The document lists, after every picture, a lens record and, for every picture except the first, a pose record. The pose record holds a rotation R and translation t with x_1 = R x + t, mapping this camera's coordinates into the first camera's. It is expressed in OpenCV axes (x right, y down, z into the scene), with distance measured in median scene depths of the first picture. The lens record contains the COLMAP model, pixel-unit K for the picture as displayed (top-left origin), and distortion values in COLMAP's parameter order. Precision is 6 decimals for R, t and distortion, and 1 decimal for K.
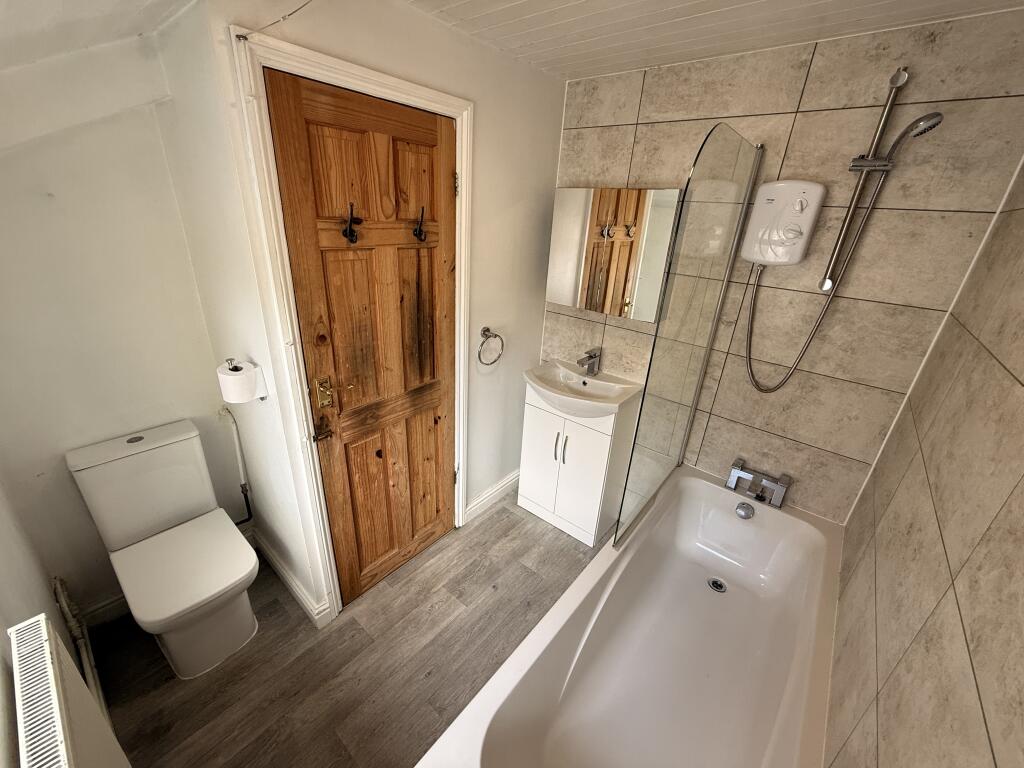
lens RADIAL K [[407.2, 0, 511.1], [0, 407.2, 386.5], [0, 0, 1]] dist [-0.000860, -0.000304]
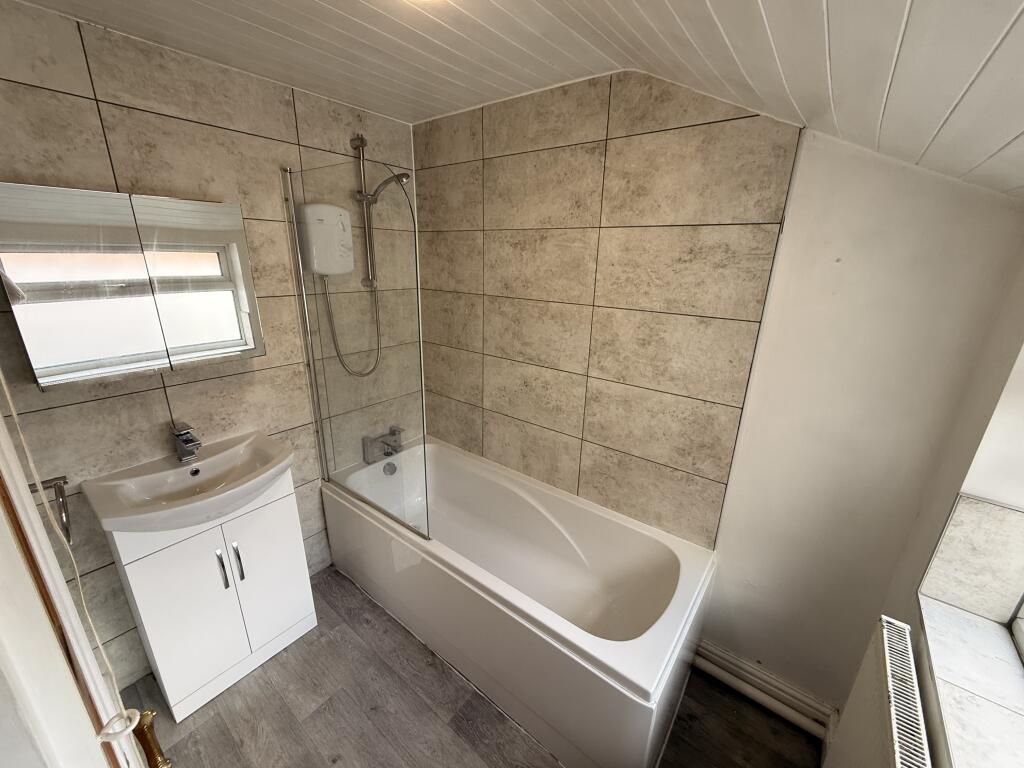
lens RADIAL K [[407.2, 0, 512.5], [0, 407.2, 384.5], [0, 0, 1]] dist [-0.000860, -0.000304]
pose [[-0.033203, -0.358539, 0.932924, -0.505595], [0.370763, 0.862415, 0.344637, -0.205712], [-0.928134, 0.357336, 0.104298, 0.441851]]
